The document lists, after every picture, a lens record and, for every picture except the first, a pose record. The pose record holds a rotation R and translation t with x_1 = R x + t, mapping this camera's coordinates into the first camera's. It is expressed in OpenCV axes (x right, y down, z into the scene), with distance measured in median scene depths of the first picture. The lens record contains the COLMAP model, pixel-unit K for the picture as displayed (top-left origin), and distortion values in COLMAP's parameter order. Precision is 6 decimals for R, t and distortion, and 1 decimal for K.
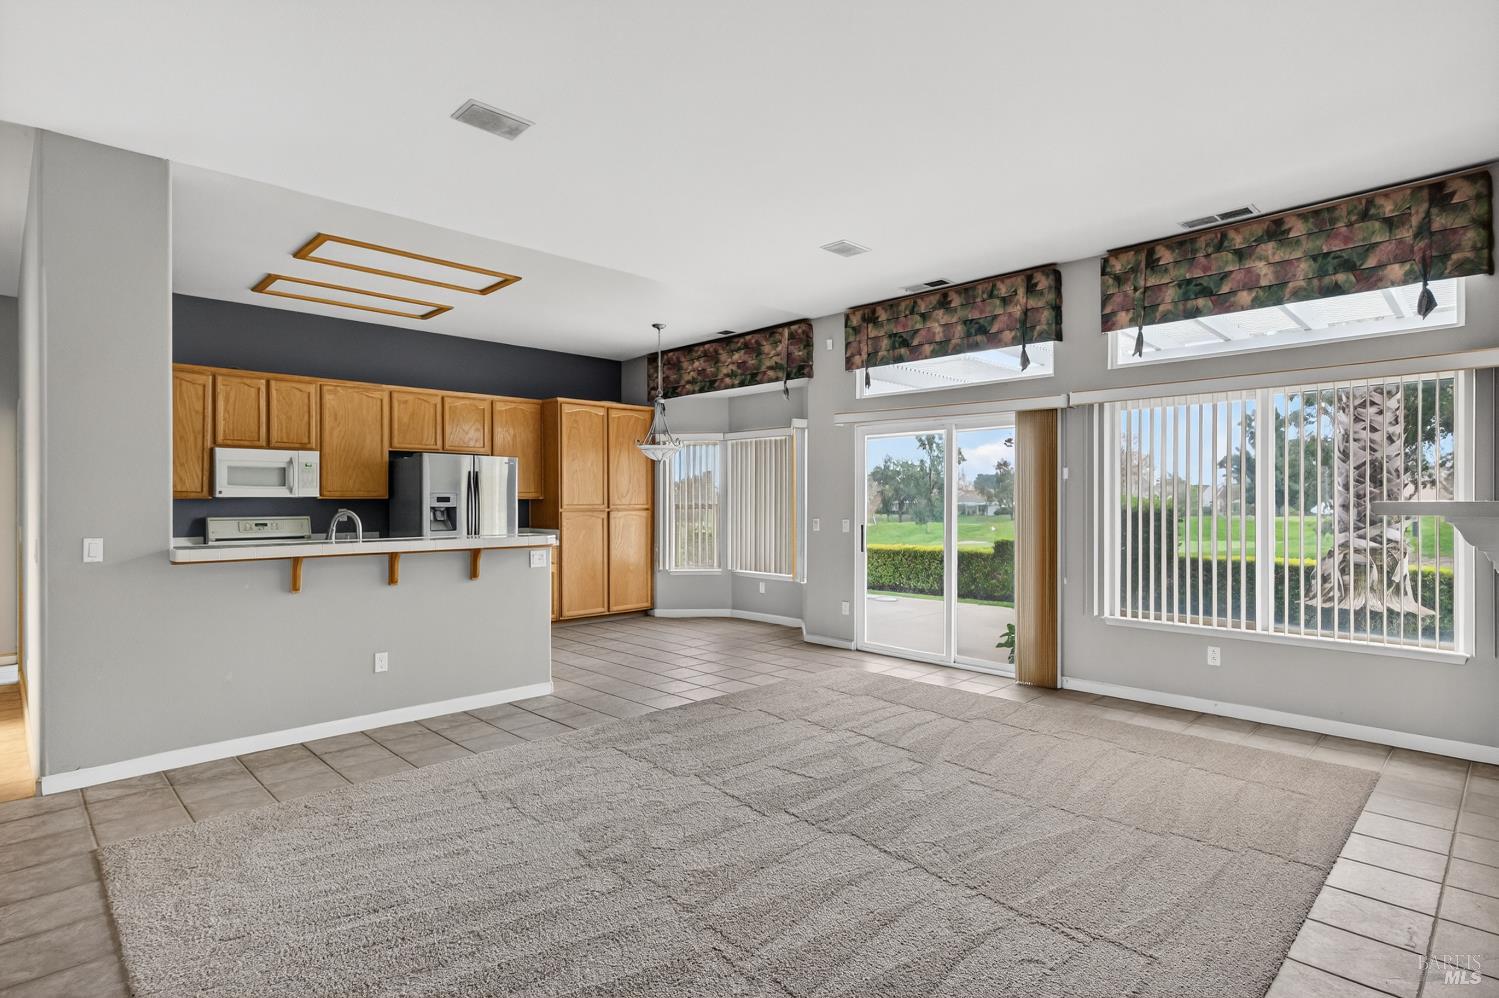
lens RADIAL K [[762.5, 0, 753.5], [0, 762.5, 500.9], [0, 0, 1]] dist [0.005286, -0.001215]
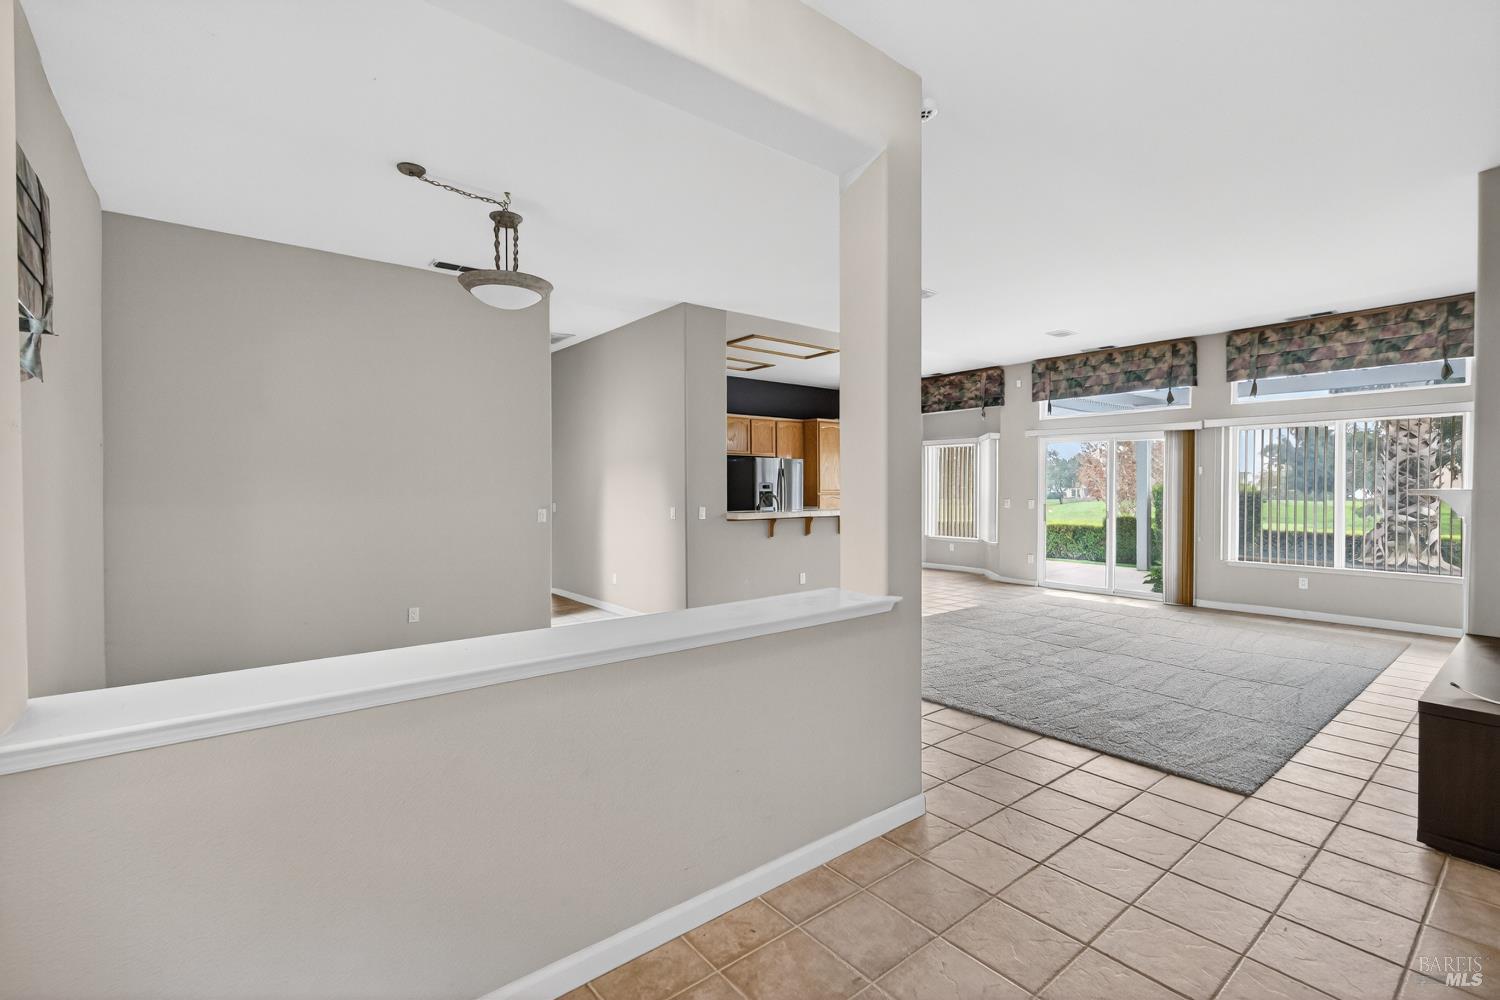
lens RADIAL K [[670.0, 0, 750.1], [0, 670.0, 489.3], [0, 0, 1]] dist [0.000507, -0.000600]
pose [[0.995108, 0.000786, -0.098785, -0.339445], [-0.000501, 0.999996, 0.002908, -0.000563], [0.098787, -0.002845, 0.995105, -0.421012]]
